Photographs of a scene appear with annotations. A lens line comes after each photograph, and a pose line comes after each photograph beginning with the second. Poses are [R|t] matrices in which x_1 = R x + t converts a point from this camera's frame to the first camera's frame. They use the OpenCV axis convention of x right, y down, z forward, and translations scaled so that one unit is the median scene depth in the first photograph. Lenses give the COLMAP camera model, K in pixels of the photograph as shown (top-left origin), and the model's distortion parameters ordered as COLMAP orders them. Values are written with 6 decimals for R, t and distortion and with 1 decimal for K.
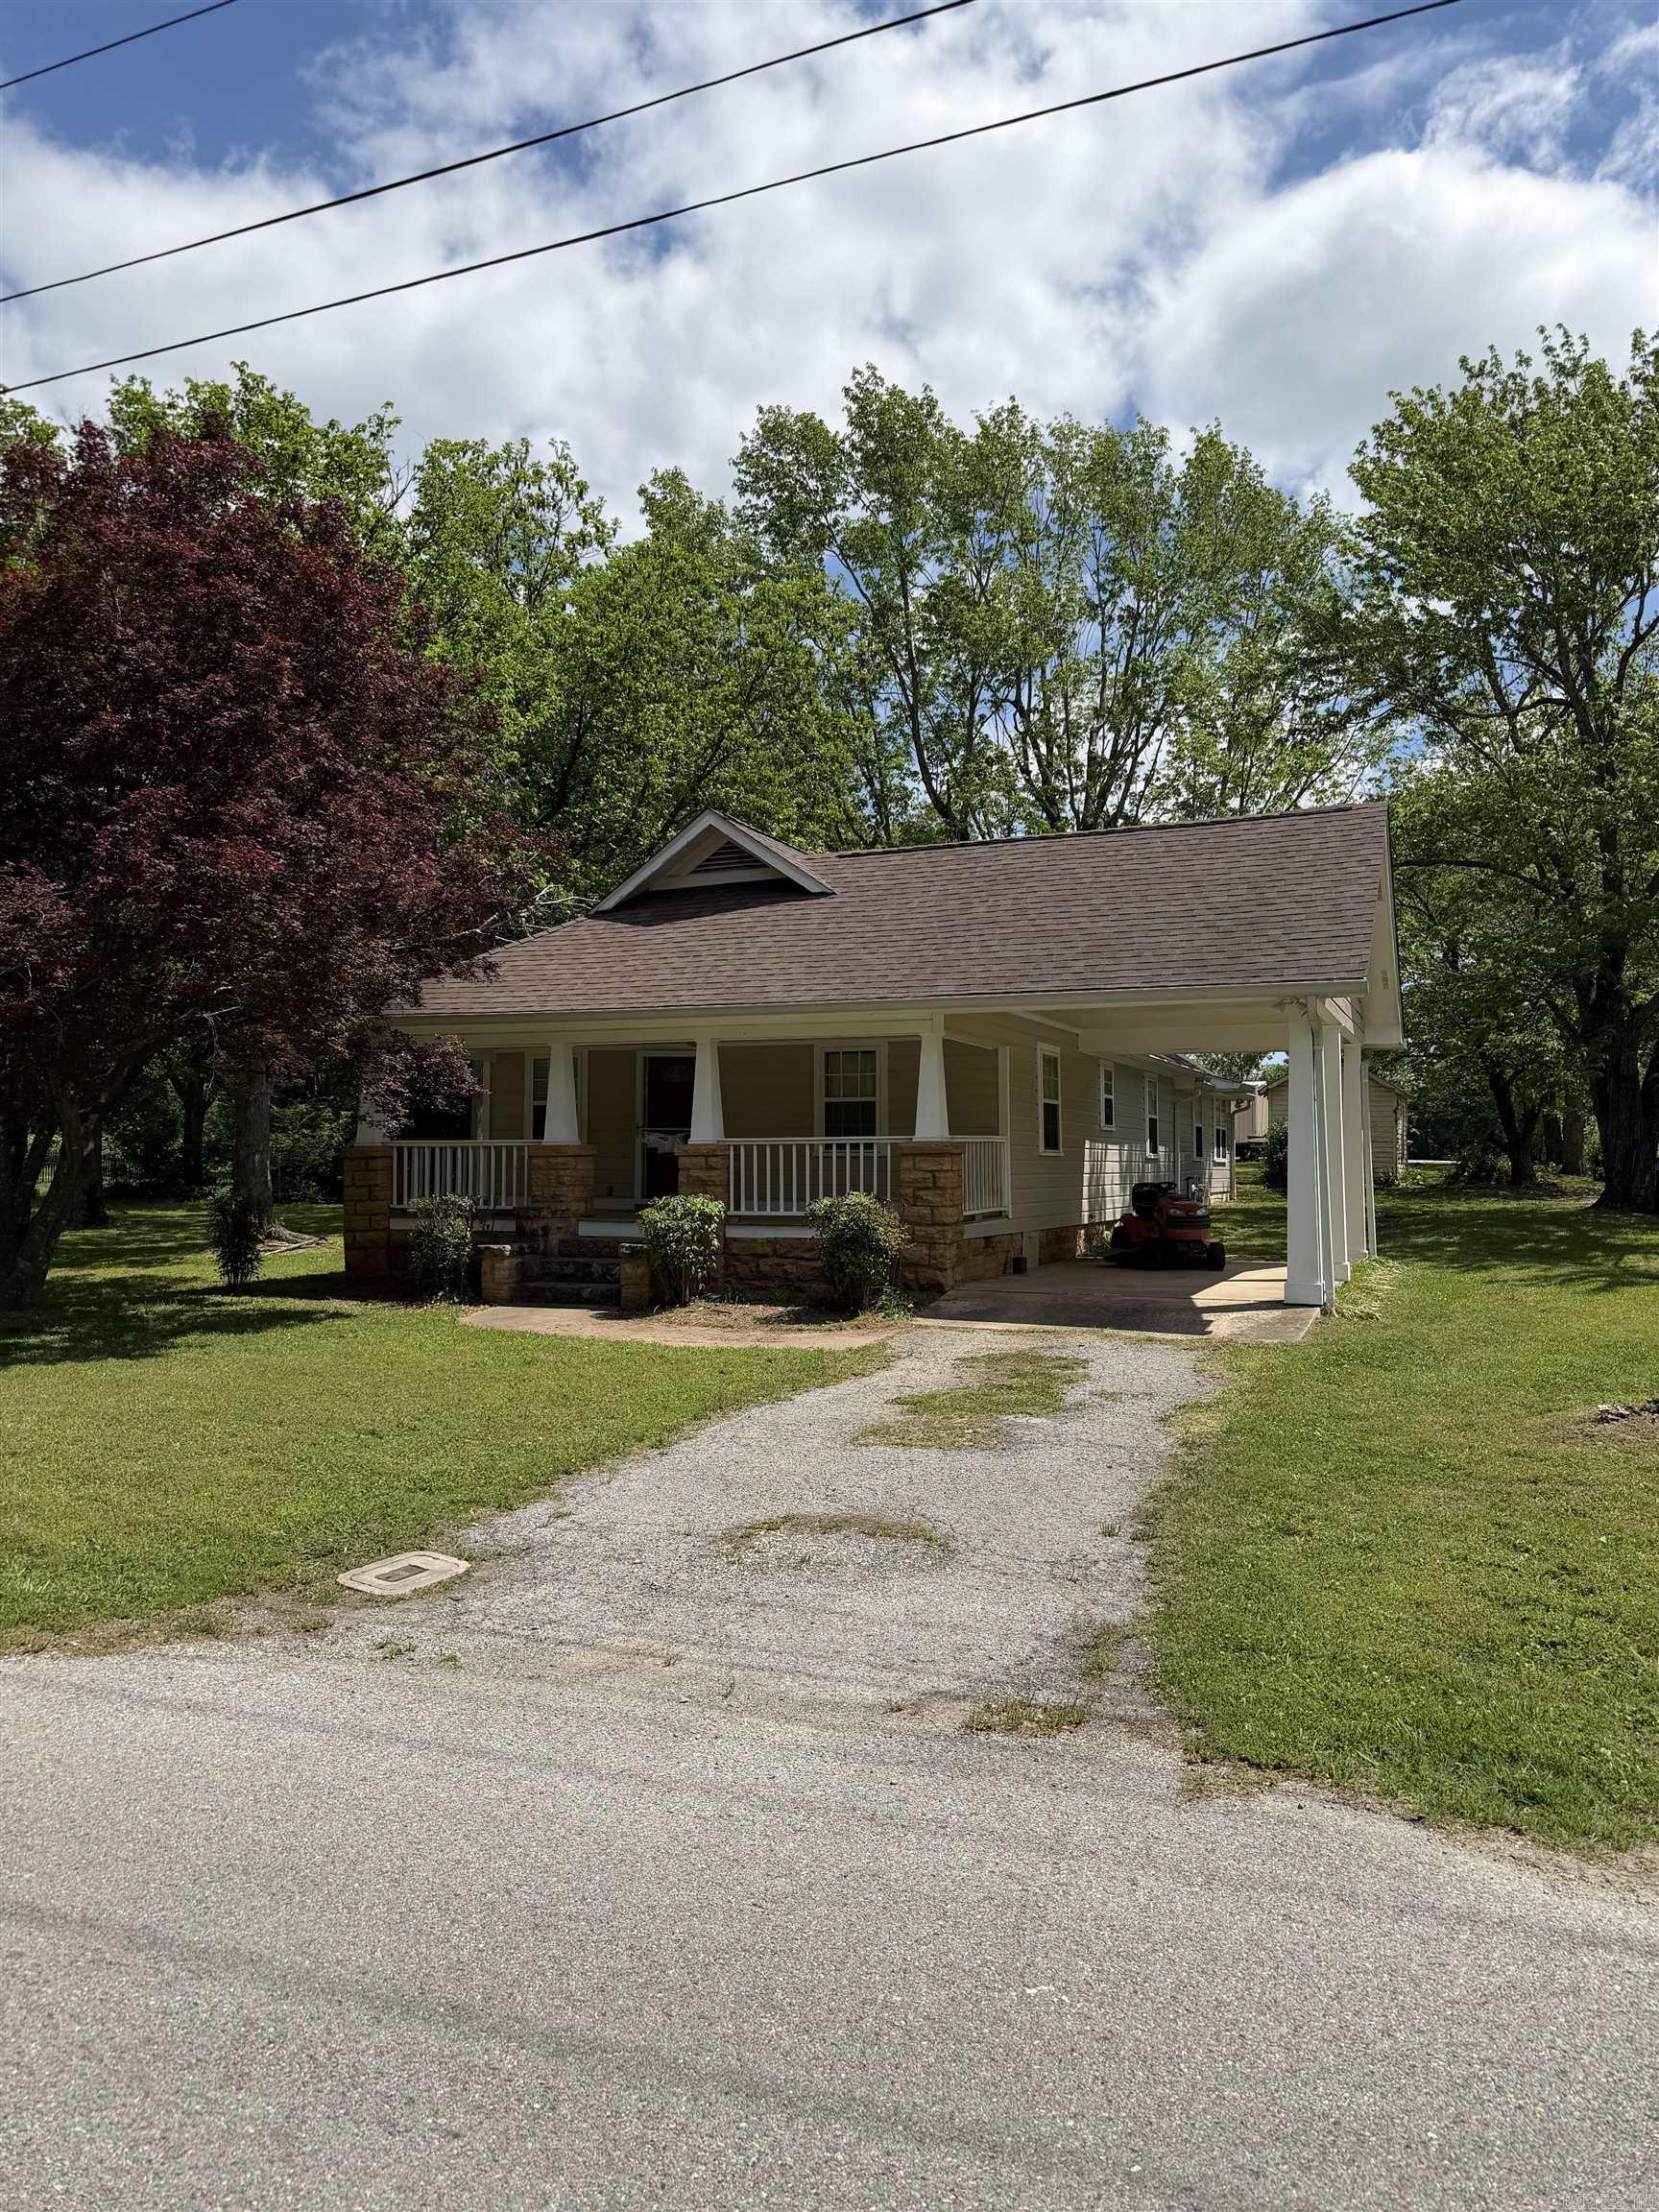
lens RADIAL K [[1552.2, 0, 839.2], [0, 1552.2, 1105.6], [0, 0, 1]] dist [0.066132, -0.104180]
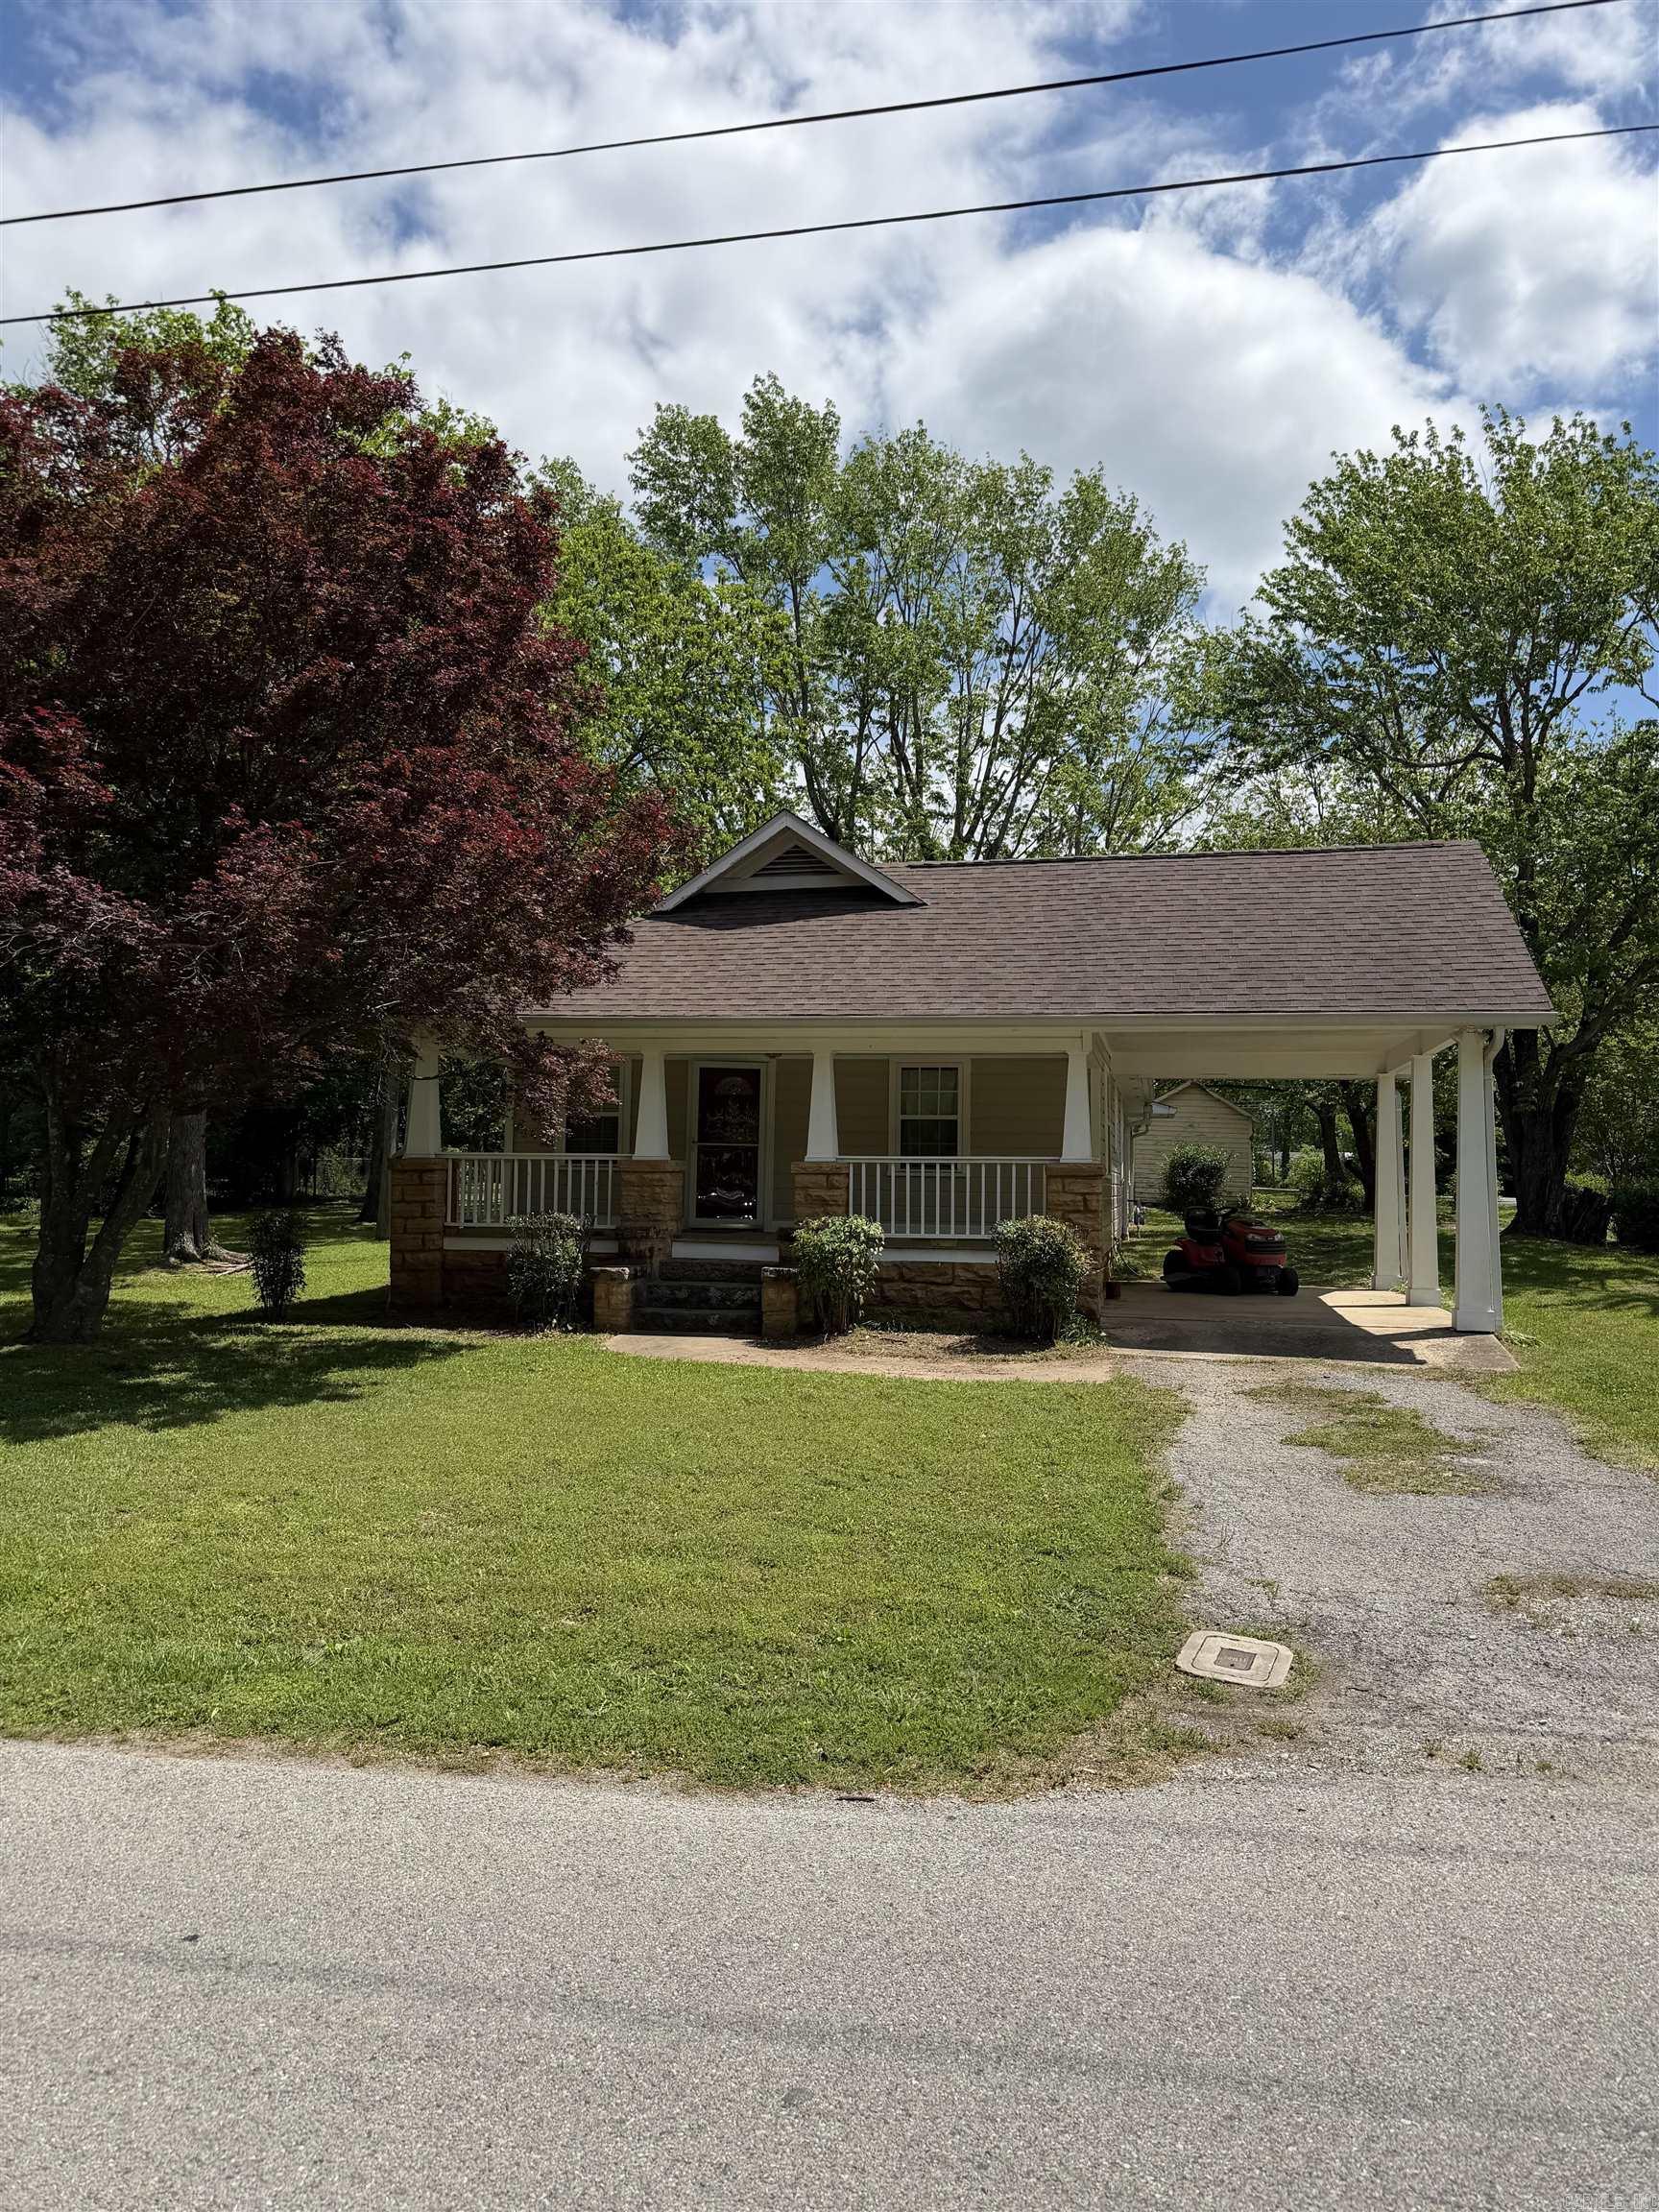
lens RADIAL K [[1552.2, 0, 847.8], [0, 1552.2, 1091.5], [0, 0, 1]] dist [0.066132, -0.104180]
pose [[0.982349, 0.024717, 0.185417, -0.227198], [-0.020971, 0.999535, -0.022138, 0.002393], [-0.185878, 0.017859, 0.982410, 0.059609]]
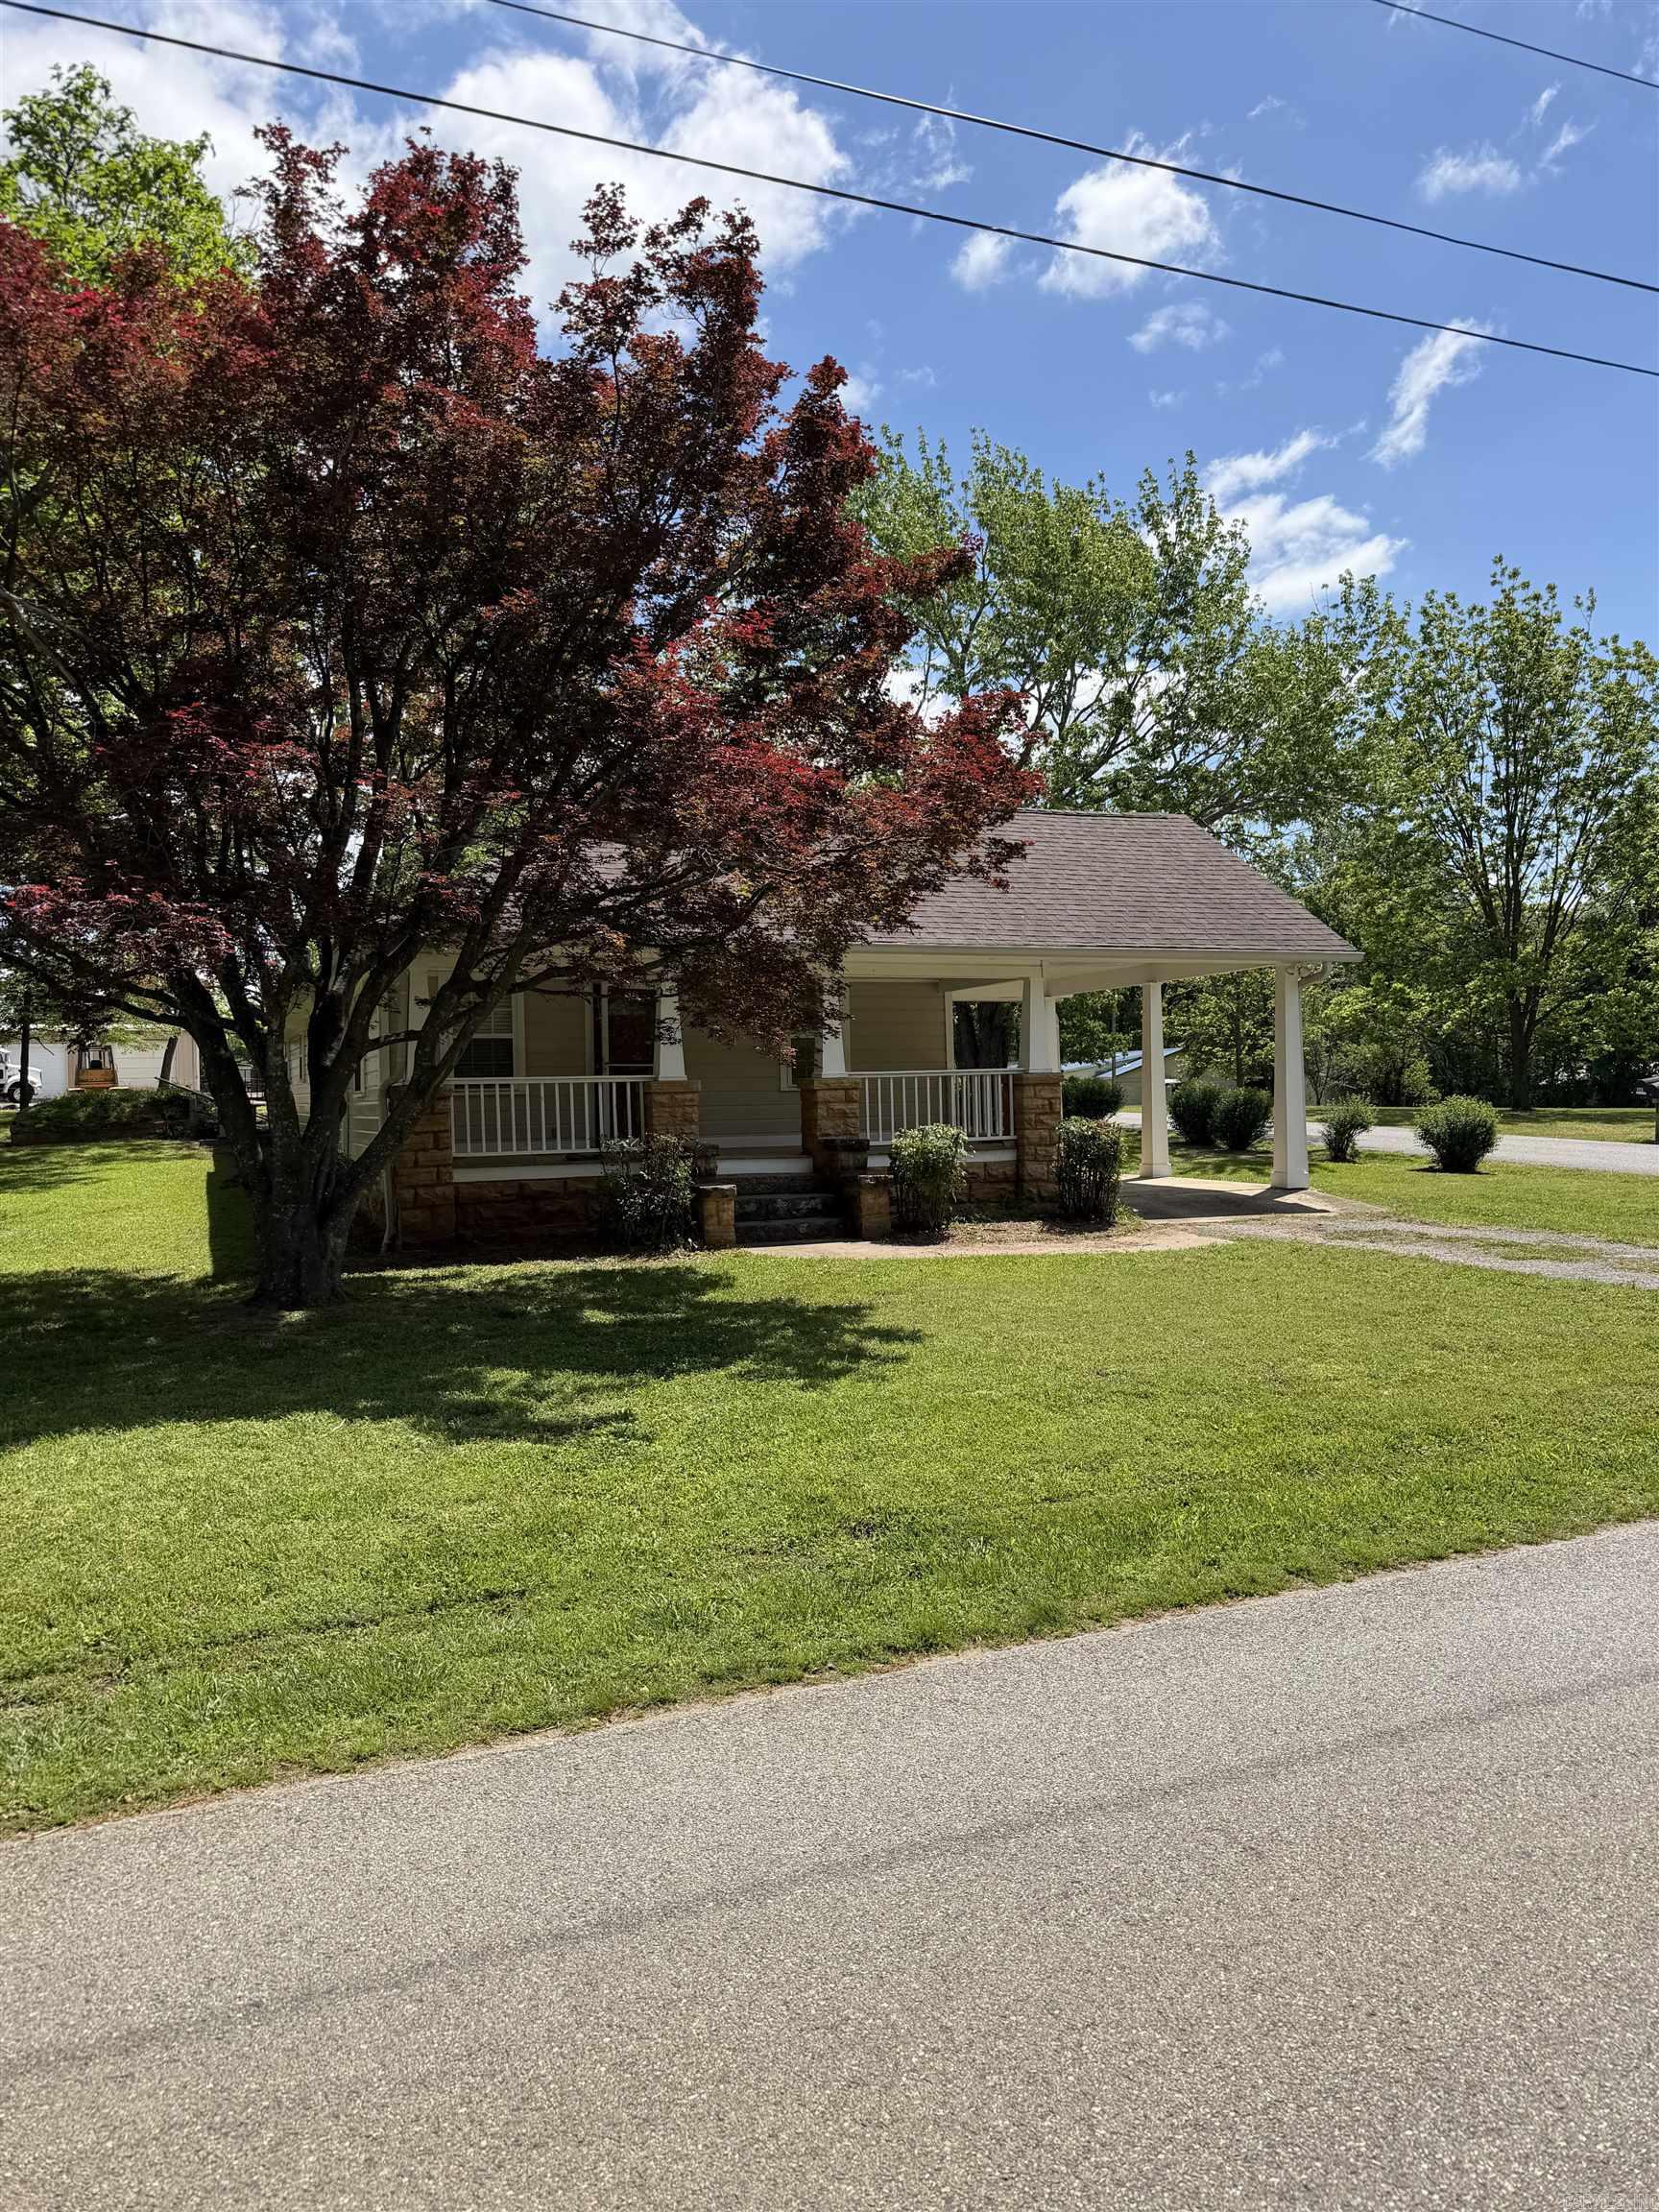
lens RADIAL K [[1552.2, 0, 828.9], [0, 1552.2, 1103.9], [0, 0, 1]] dist [0.066132, -0.104180]
pose [[0.708686, -0.017519, 0.705307, -0.739246], [-0.003743, 0.999584, 0.028590, 0.011911], [-0.705514, -0.022902, 0.708326, 0.256318]]
